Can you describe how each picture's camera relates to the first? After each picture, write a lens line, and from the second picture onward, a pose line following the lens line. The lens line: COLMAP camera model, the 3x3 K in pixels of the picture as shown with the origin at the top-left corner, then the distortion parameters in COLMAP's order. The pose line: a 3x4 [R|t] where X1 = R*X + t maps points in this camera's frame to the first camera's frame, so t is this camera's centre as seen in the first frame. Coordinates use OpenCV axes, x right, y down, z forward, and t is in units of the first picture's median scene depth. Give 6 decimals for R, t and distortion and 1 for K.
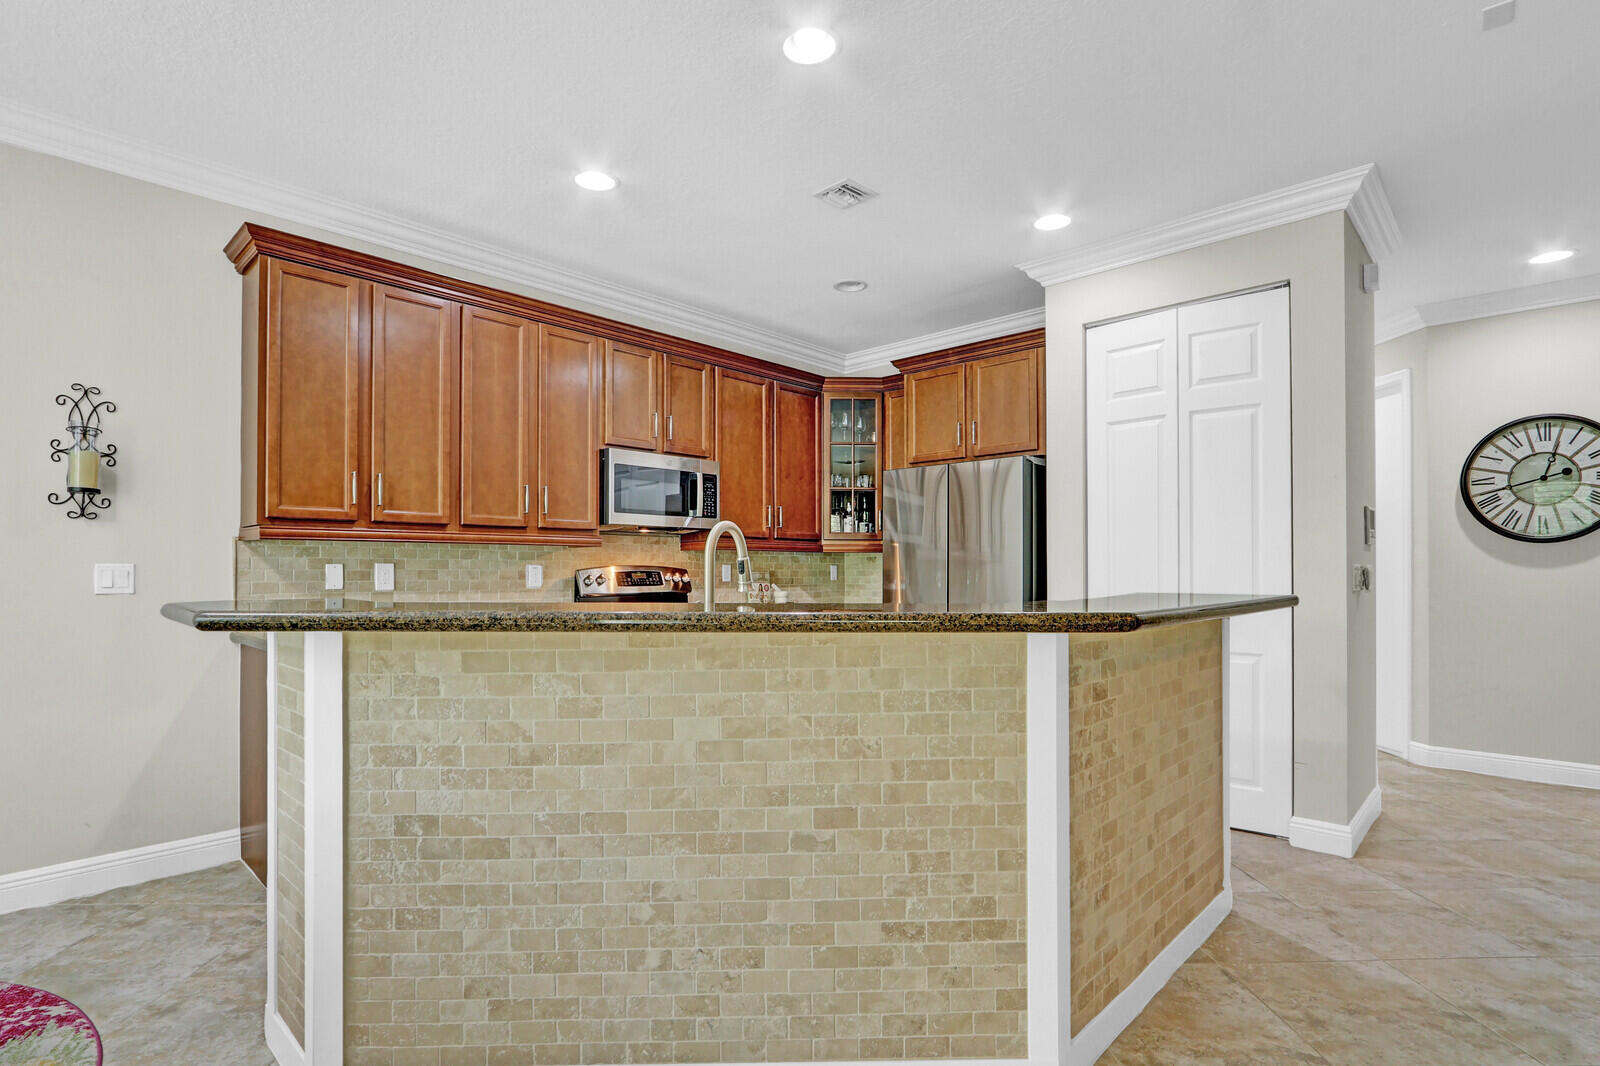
lens RADIAL K [[778.4, 0, 793.6], [0, 778.4, 561.1], [0, 0, 1]] dist [-0.018065, 0.001284]
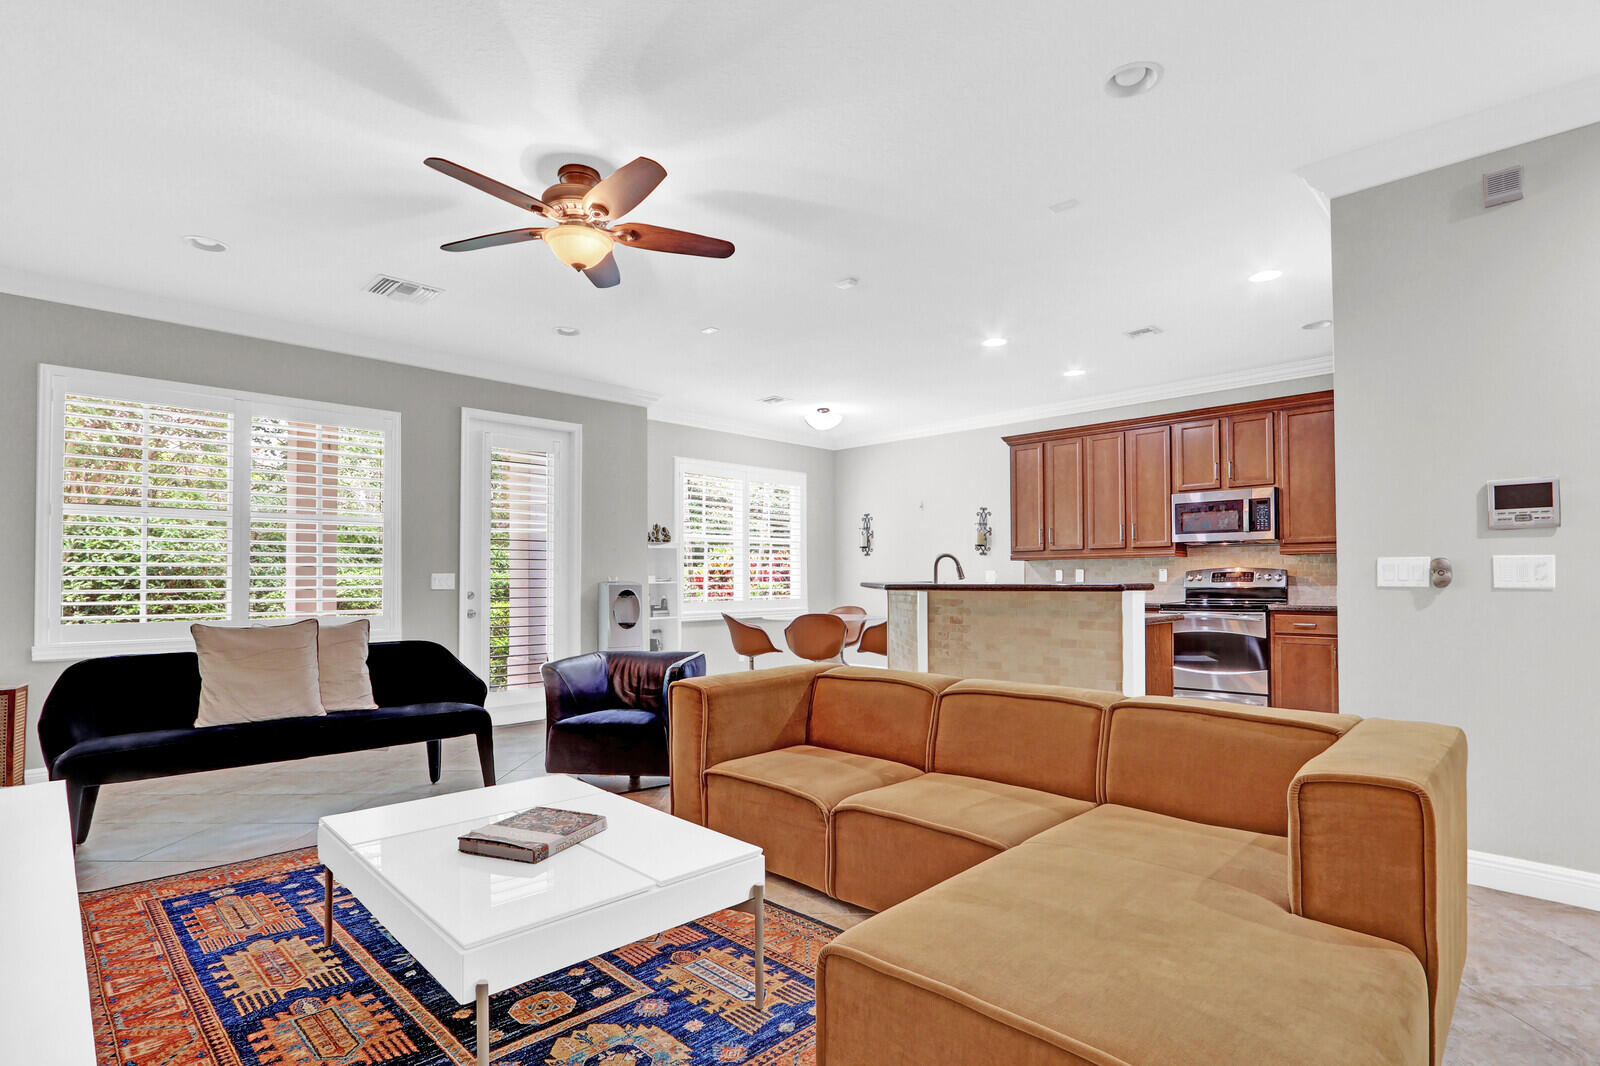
lens RADIAL K [[773.0, 0, 810.9], [0, 773.0, 560.8], [0, 0, 1]] dist [-0.025783, 0.000530]
pose [[0.001482, -0.023879, -0.999714, 1.600213], [0.013674, 0.999622, -0.023857, 0.020335], [0.999905, -0.013634, 0.001808, 0.305217]]
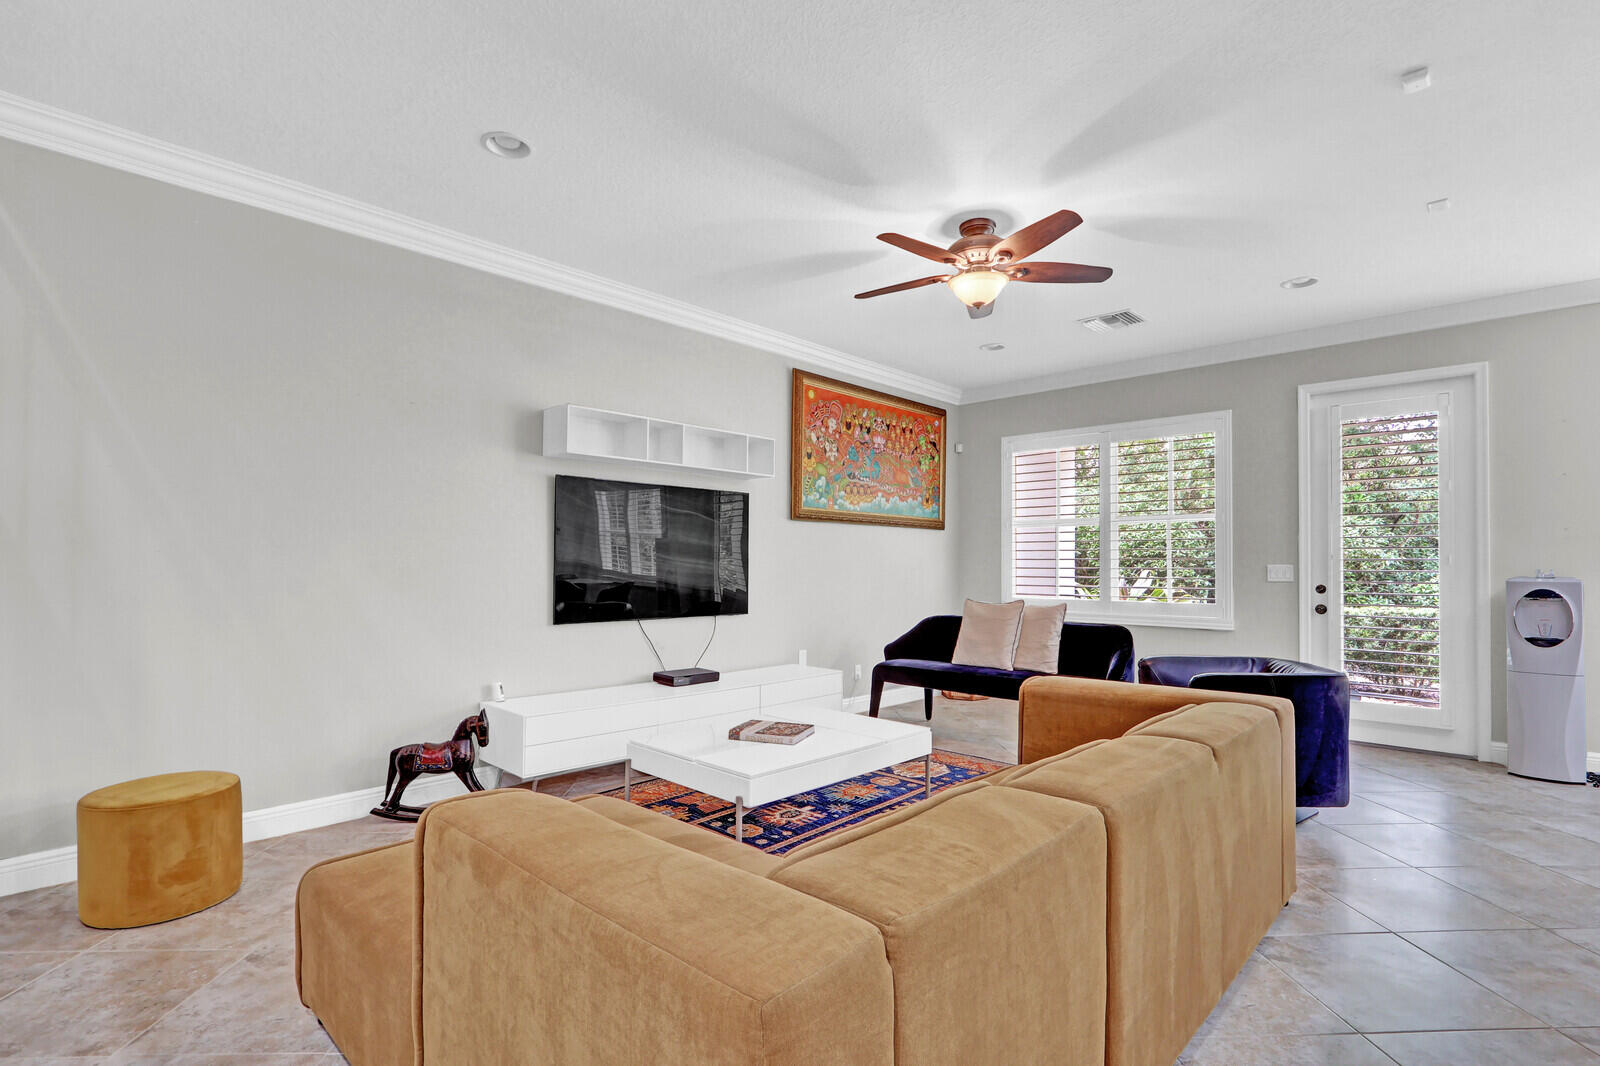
lens RADIAL K [[786.0, 0, 814.0], [0, 786.0, 541.7], [0, 0, 1]] dist [-0.000218, 0.000050]
pose [[-0.999614, -0.004880, -0.027339, 0.947553], [-0.003754, 0.999148, -0.041111, 0.019927], [0.027516, -0.040992, -0.998781, 1.110950]]
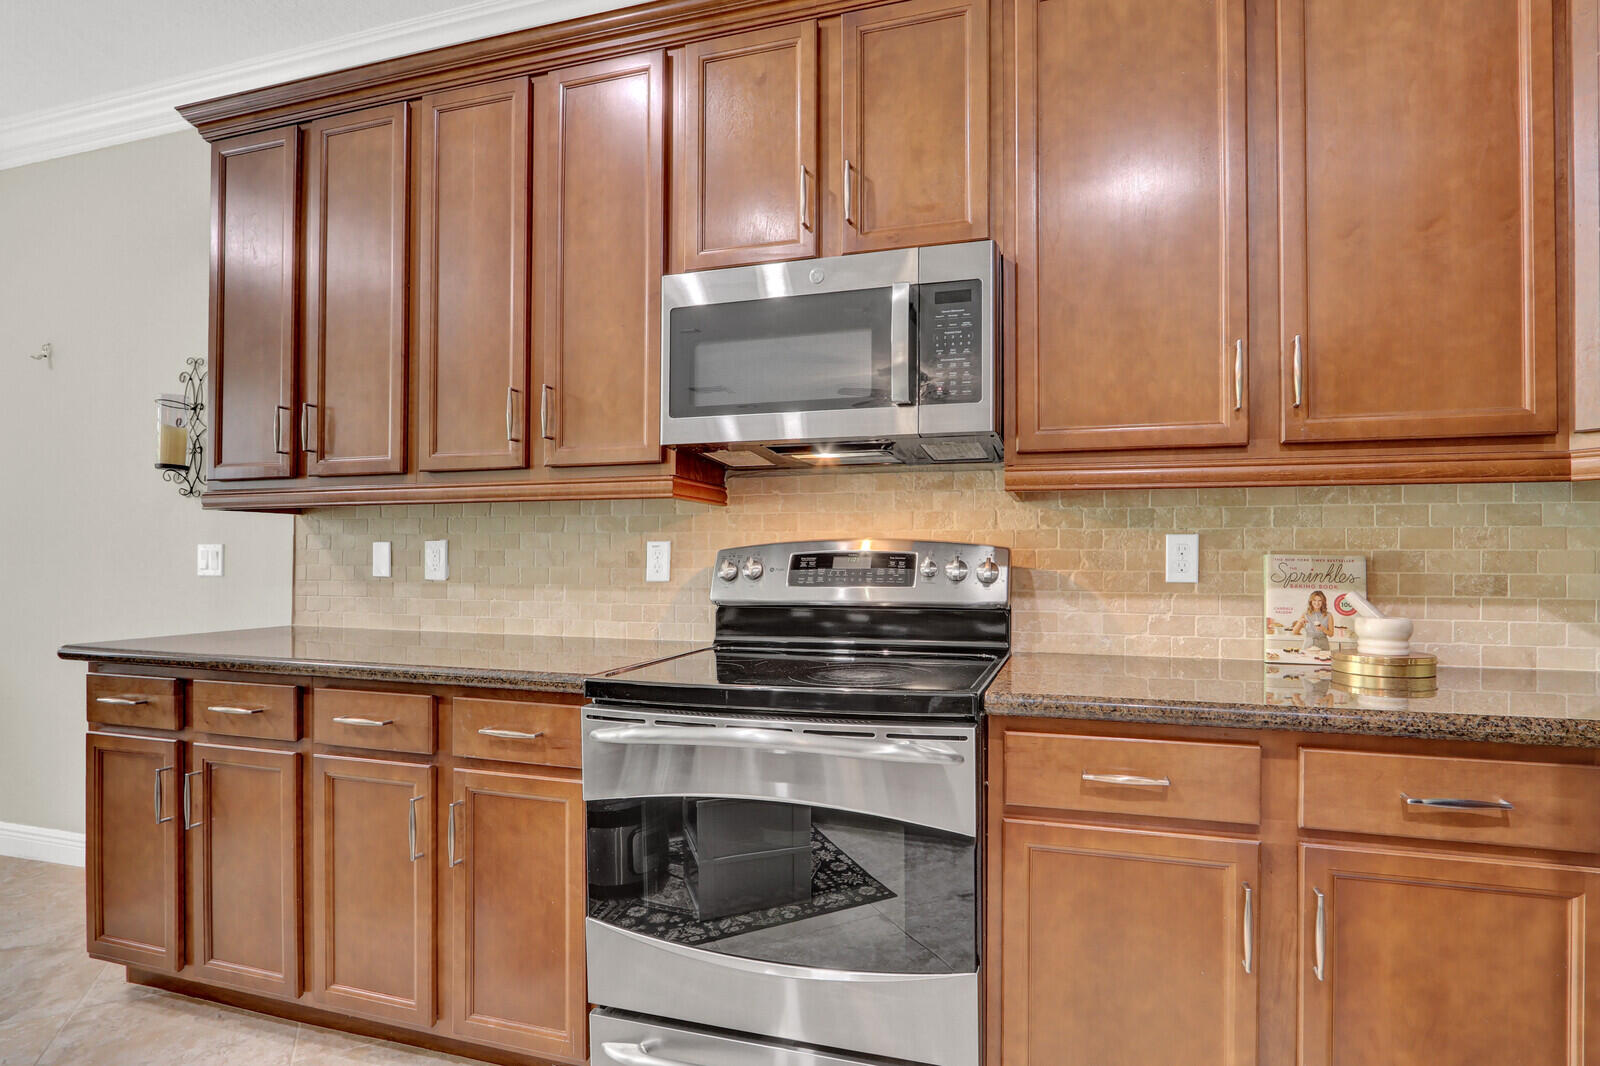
lens RADIAL K [[786.0, 0, 814.0], [0, 786.0, 541.7], [0, 0, 1]] dist [-0.000218, 0.000050]
pose [[0.455113, -0.007617, -0.890401, 0.247357], [0.011705, 0.999928, -0.002571, 0.010071], [0.890357, -0.009252, 0.455169, 1.041758]]
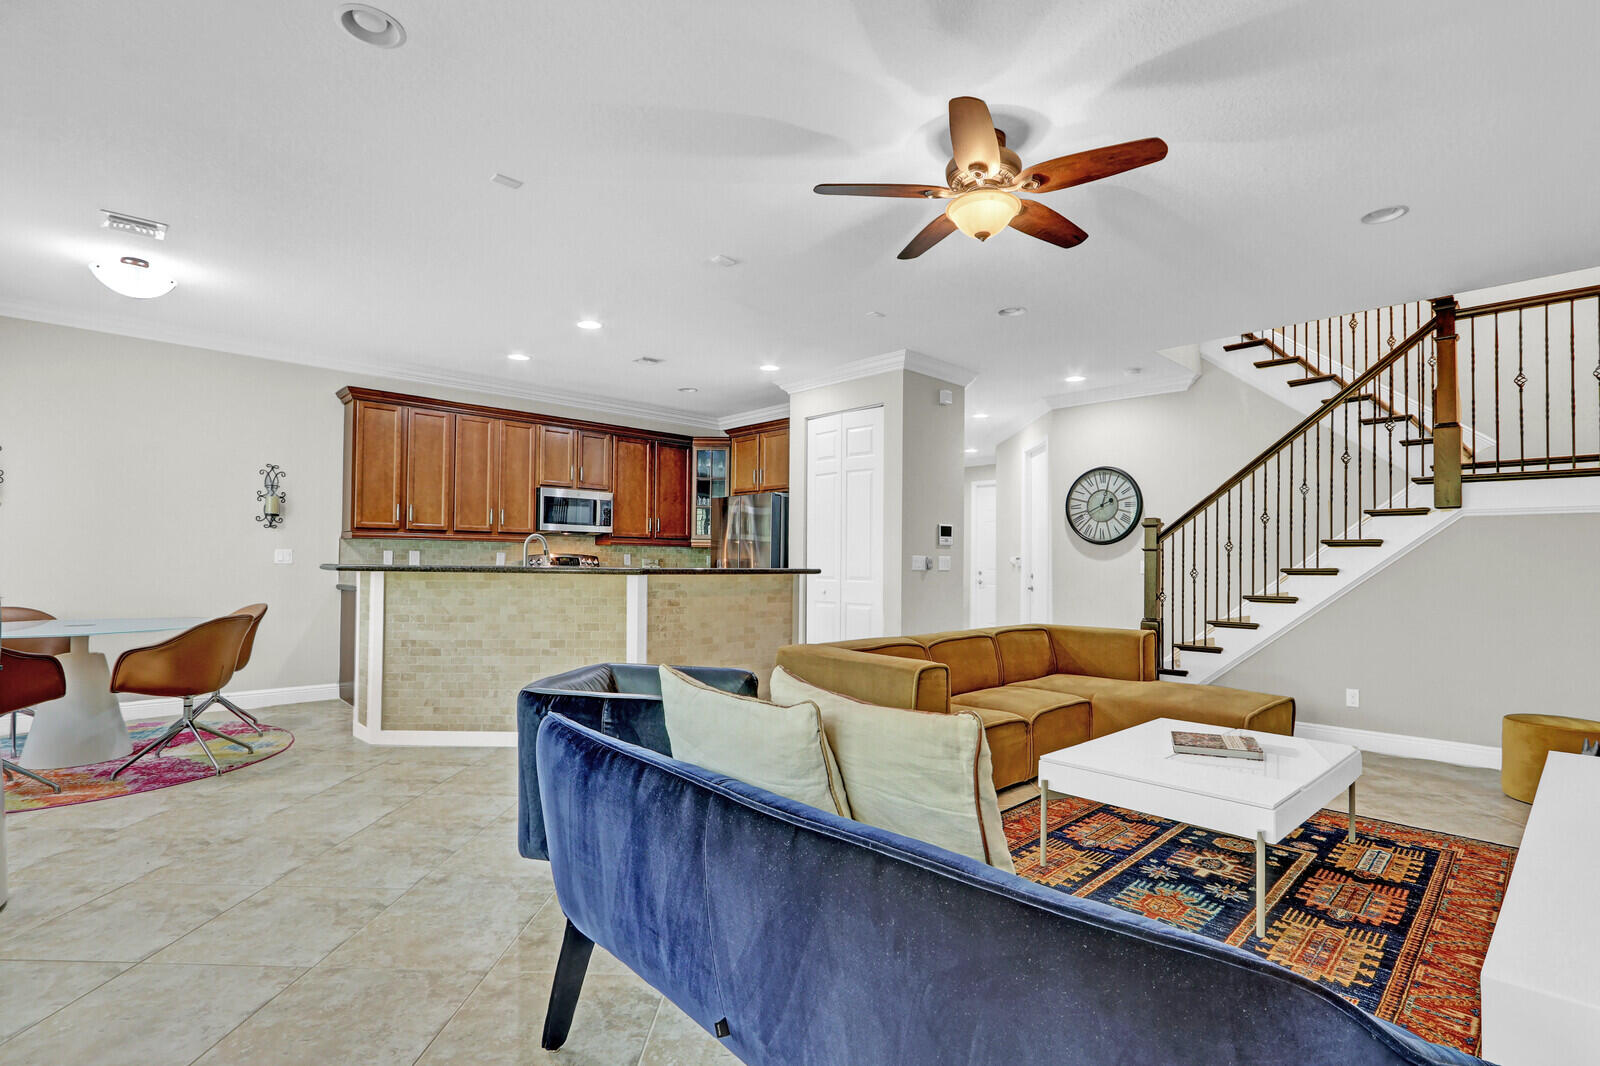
lens RADIAL K [[748.0, 0, 797.9], [0, 748.0, 554.3], [0, 0, 1]] dist [-0.018006, -0.000291]
pose [[0.998616, 0.009001, -0.051809, 0.529664], [-0.009116, 0.999956, -0.001985, 0.006778], [0.051789, 0.002455, 0.998655, -0.811024]]
